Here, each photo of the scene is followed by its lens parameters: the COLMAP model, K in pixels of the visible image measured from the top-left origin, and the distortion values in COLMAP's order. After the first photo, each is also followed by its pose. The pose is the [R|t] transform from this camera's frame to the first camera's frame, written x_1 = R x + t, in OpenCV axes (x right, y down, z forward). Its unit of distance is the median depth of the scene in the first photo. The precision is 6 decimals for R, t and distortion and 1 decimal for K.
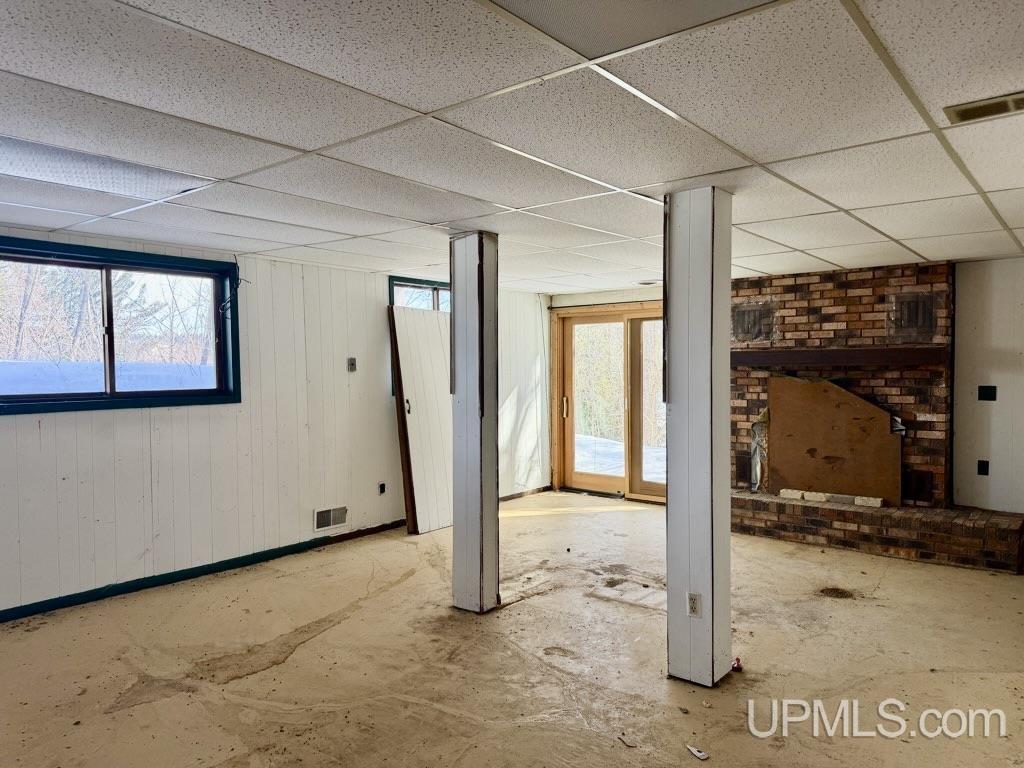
lens RADIAL K [[723.2, 0, 512.0], [0, 723.2, 384.0], [0, 0, 1]] dist [0.113418, -0.180973]
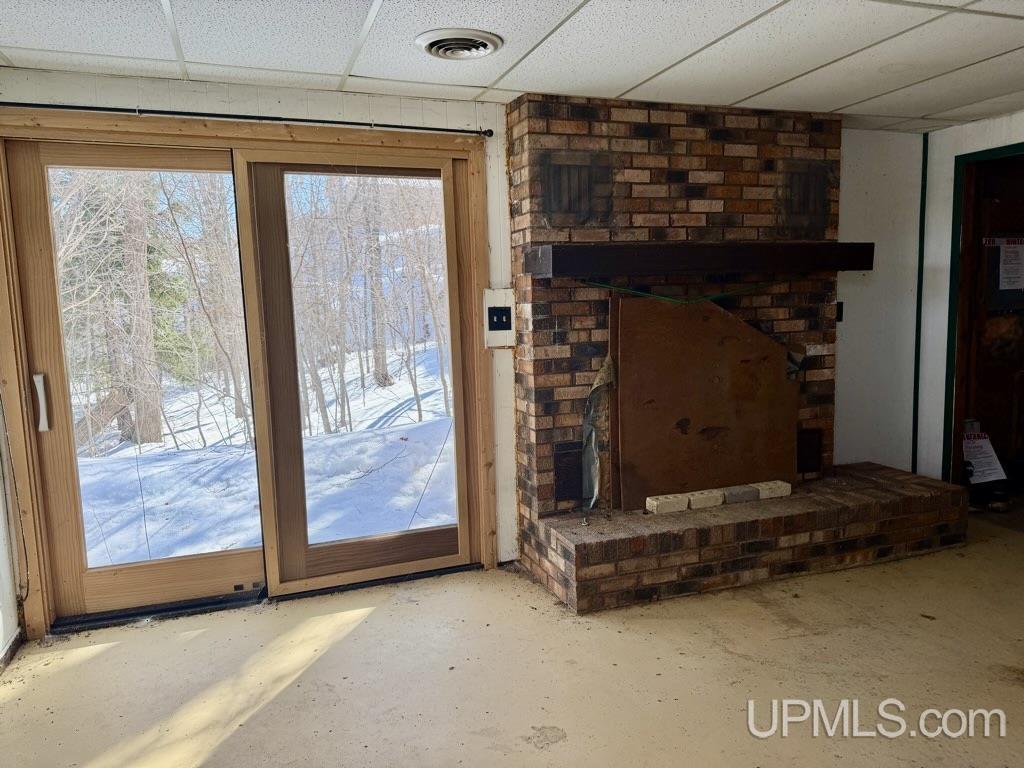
lens RADIAL K [[723.2, 0, 512.0], [0, 723.2, 384.0], [0, 0, 1]] dist [0.113418, -0.180973]
pose [[0.513634, -0.112546, 0.850596, -0.148796], [0.044083, 0.993512, 0.104836, -0.006228], [-0.856876, -0.016351, 0.515263, 0.819876]]
